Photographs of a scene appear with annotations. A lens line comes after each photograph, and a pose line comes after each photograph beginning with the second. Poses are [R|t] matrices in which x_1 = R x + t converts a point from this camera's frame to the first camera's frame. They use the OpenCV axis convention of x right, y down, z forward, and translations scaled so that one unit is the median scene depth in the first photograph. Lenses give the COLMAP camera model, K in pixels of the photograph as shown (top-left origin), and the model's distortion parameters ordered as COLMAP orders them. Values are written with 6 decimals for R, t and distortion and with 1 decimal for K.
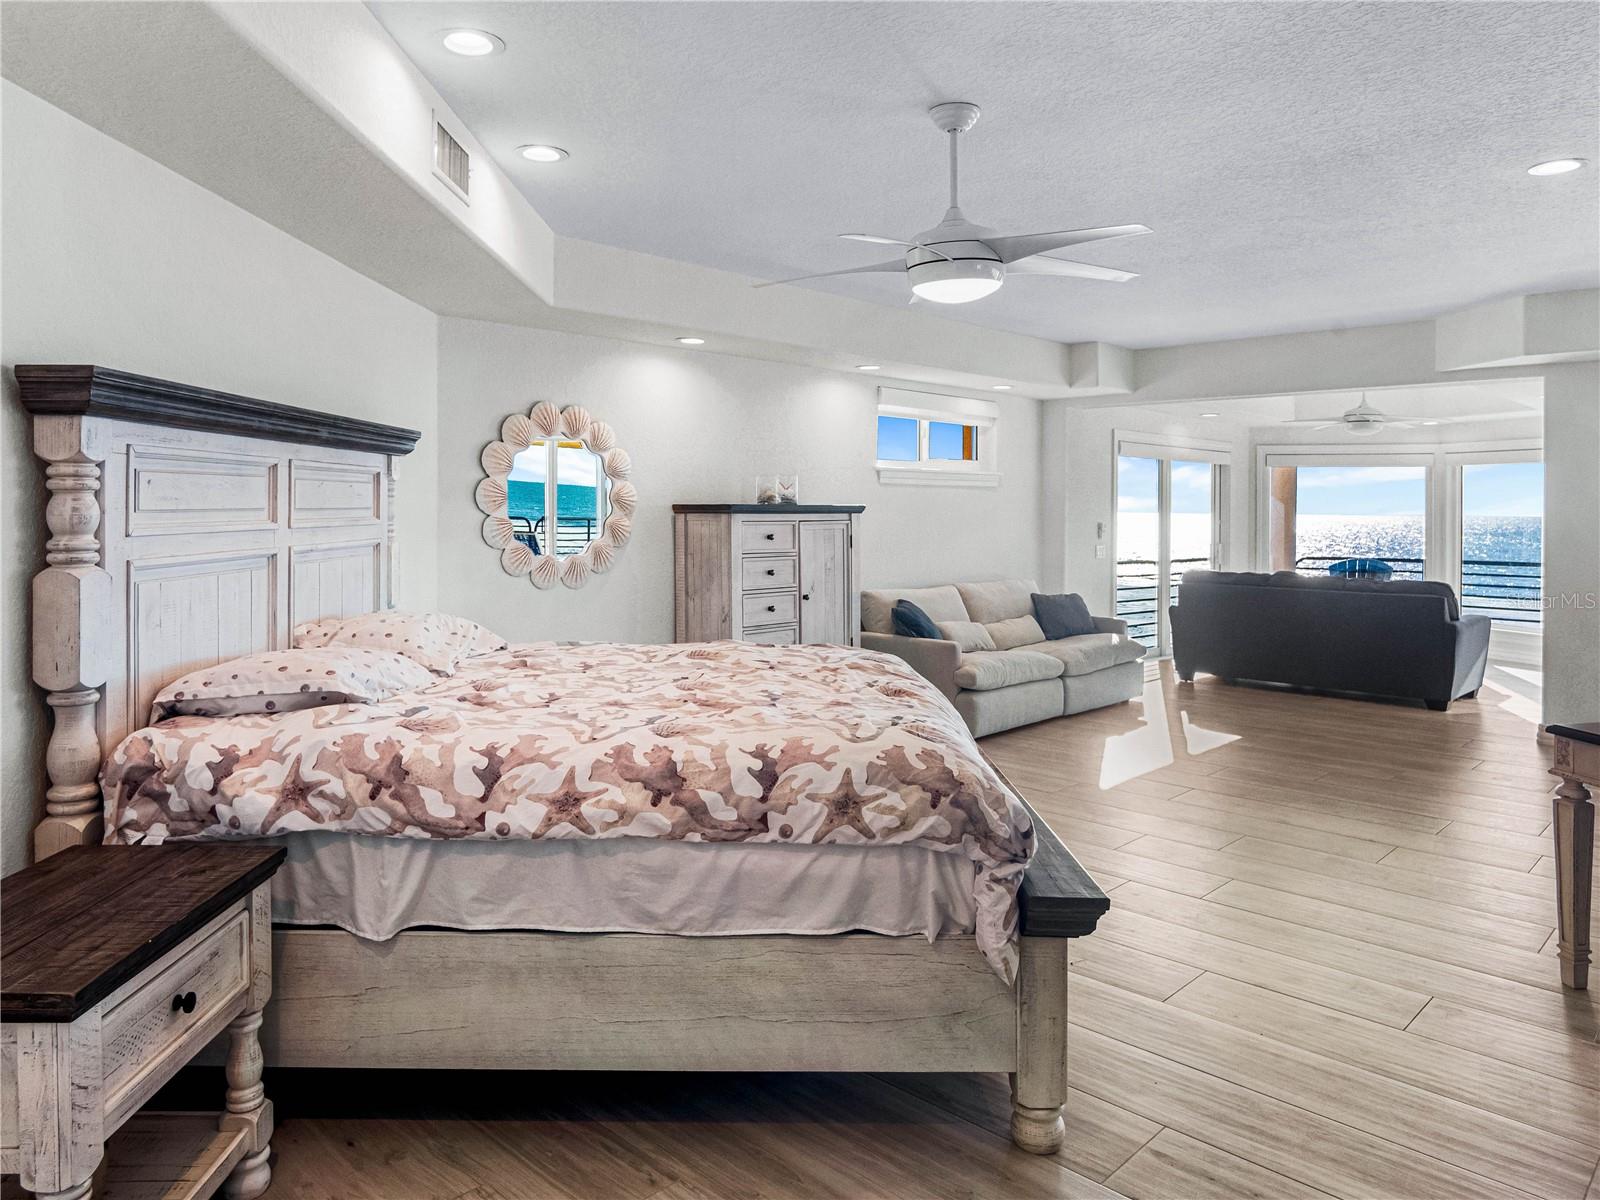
lens RADIAL K [[1109.5, 0, 801.0], [0, 1109.5, 514.4], [0, 0, 1]] dist [-0.000551, -0.004679]
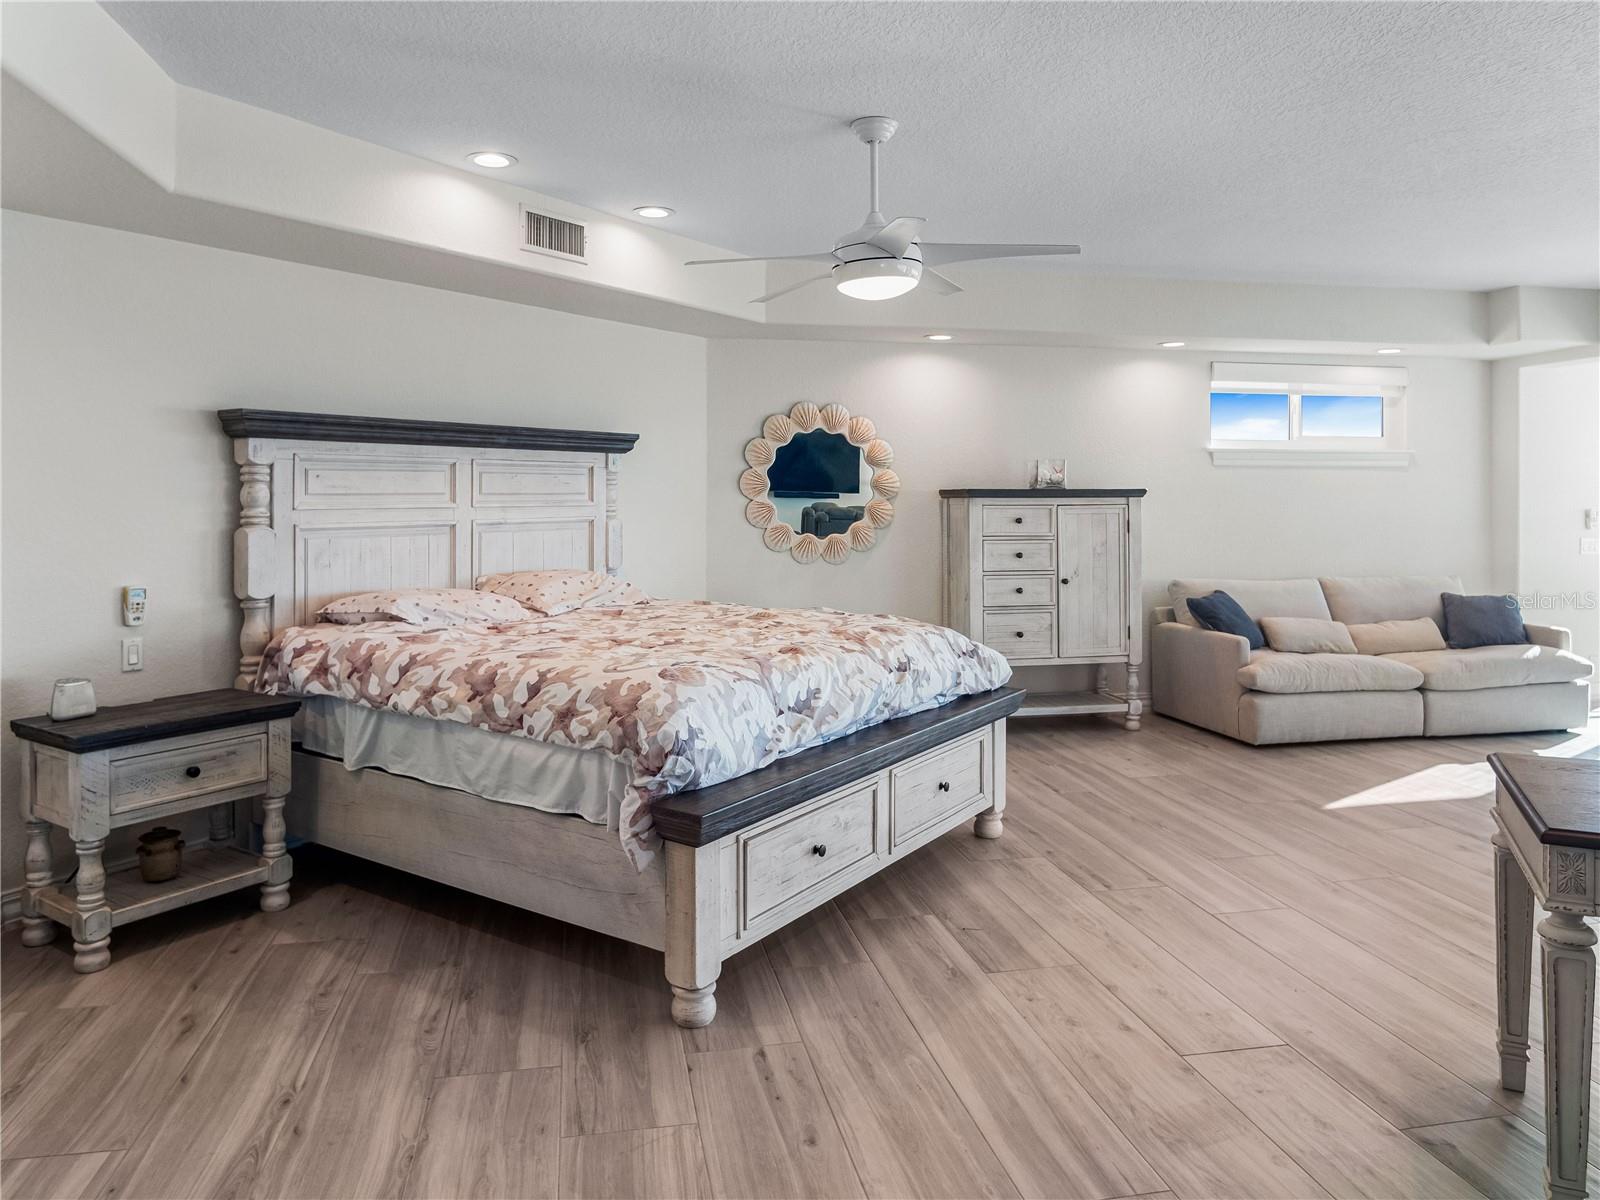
lens RADIAL K [[1127.8, 0, 796.1], [0, 1127.8, 495.5], [0, 0, 1]] dist [-0.007921, -0.004869]
pose [[0.816412, -0.007106, -0.577426, 1.018127], [0.001749, 0.999950, -0.009832, 0.017966], [0.577467, 0.007017, 0.816384, 0.077077]]
